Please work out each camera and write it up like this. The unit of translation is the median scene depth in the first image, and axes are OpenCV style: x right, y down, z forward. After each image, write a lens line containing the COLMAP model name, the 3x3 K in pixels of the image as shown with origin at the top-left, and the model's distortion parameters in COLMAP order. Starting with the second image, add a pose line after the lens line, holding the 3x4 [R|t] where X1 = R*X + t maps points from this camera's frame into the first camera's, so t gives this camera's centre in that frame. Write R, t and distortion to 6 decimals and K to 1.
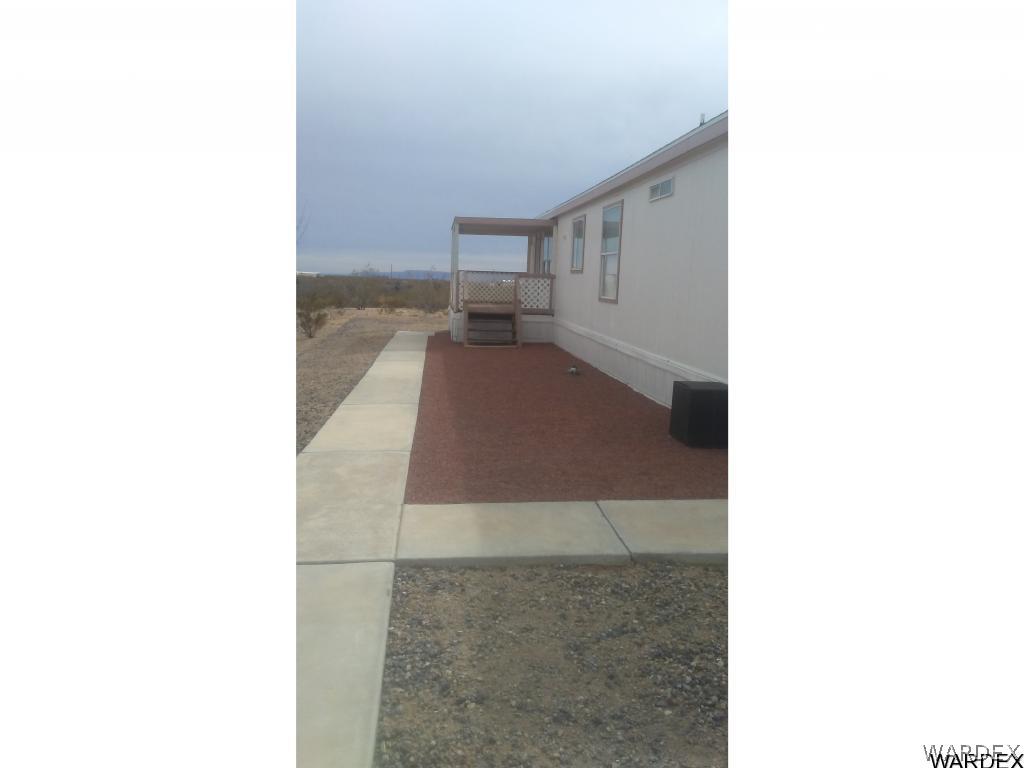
lens RADIAL K [[946.4, 0, 512.0], [0, 946.4, 384.0], [0, 0, 1]] dist [0.004806, -0.007142]
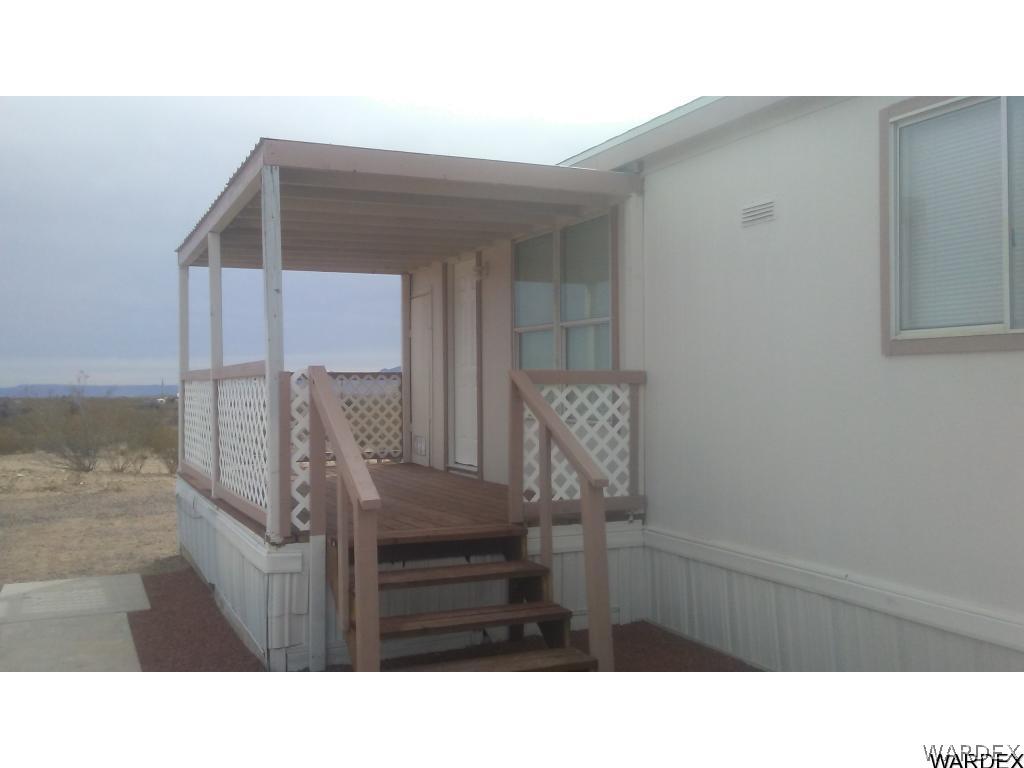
lens RADIAL K [[946.4, 0, 512.0], [0, 946.4, 384.0], [0, 0, 1]] dist [0.004806, -0.007142]
pose [[0.931710, -0.033925, 0.361614, -0.089095], [0.074358, 0.992356, -0.098488, -0.087247], [-0.355509, 0.118652, 0.927111, 0.758661]]
